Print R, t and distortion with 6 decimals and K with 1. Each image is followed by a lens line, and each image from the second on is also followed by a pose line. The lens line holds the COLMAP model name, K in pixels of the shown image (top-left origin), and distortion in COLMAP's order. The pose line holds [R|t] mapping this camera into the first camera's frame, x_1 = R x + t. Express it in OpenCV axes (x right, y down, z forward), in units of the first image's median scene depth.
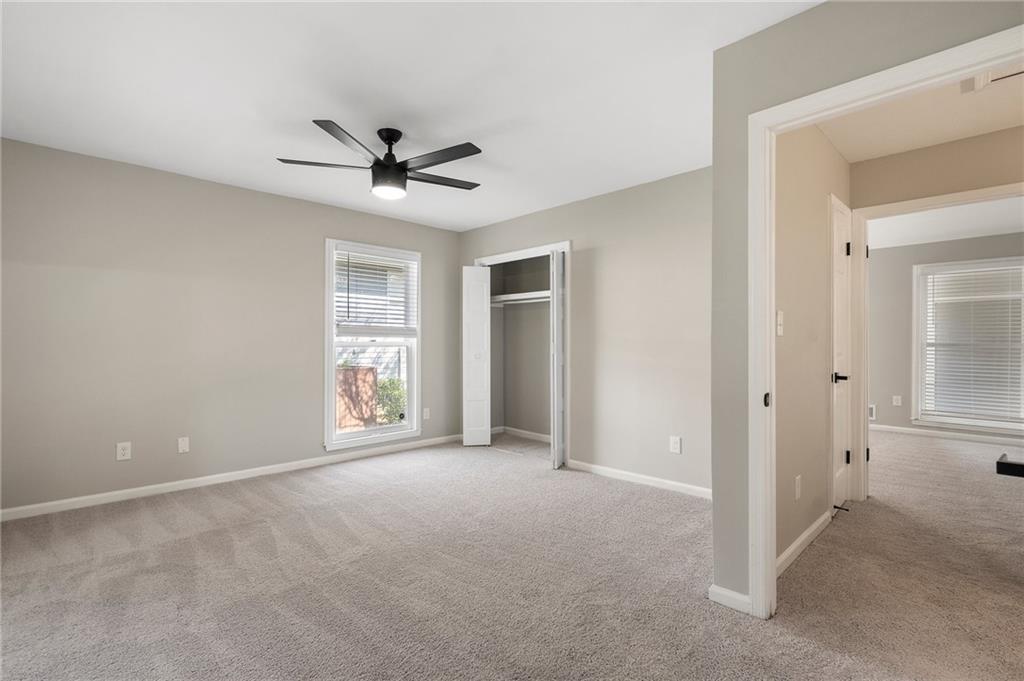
lens RADIAL K [[468.2, 0, 509.6], [0, 468.2, 343.4], [0, 0, 1]] dist [-0.004876, 0.003122]
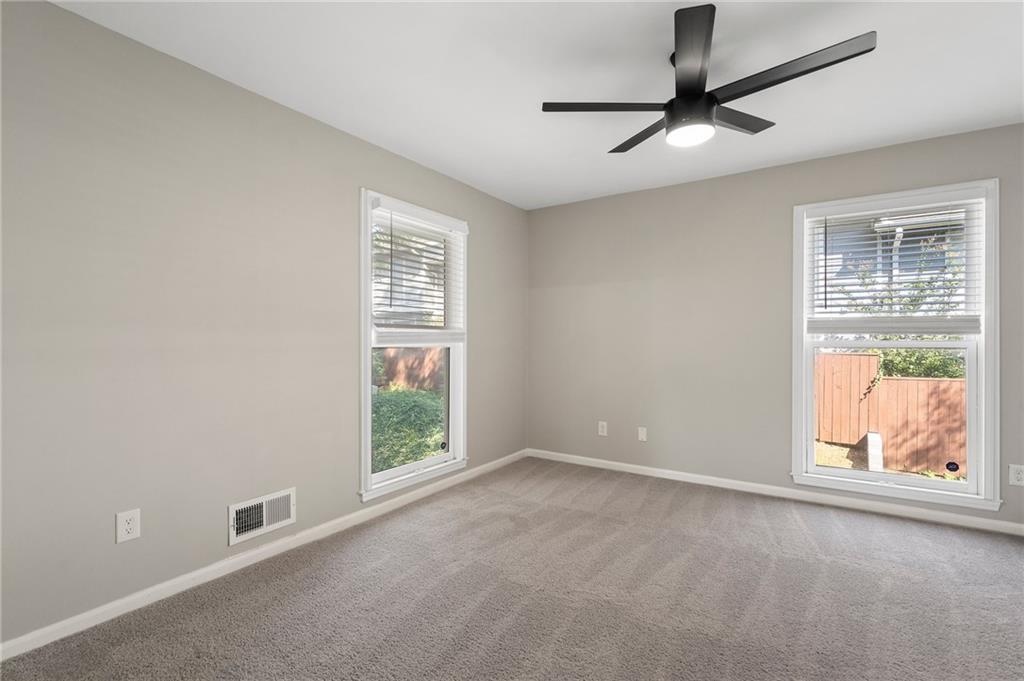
lens RADIAL K [[468.2, 0, 508.5], [0, 468.2, 341.6], [0, 0, 1]] dist [-0.004876, 0.003122]
pose [[0.212873, 0.002921, -0.977076, 0.372532], [-0.002820, 0.999993, 0.002375, -0.003588], [0.977076, 0.002250, 0.212879, 0.541413]]
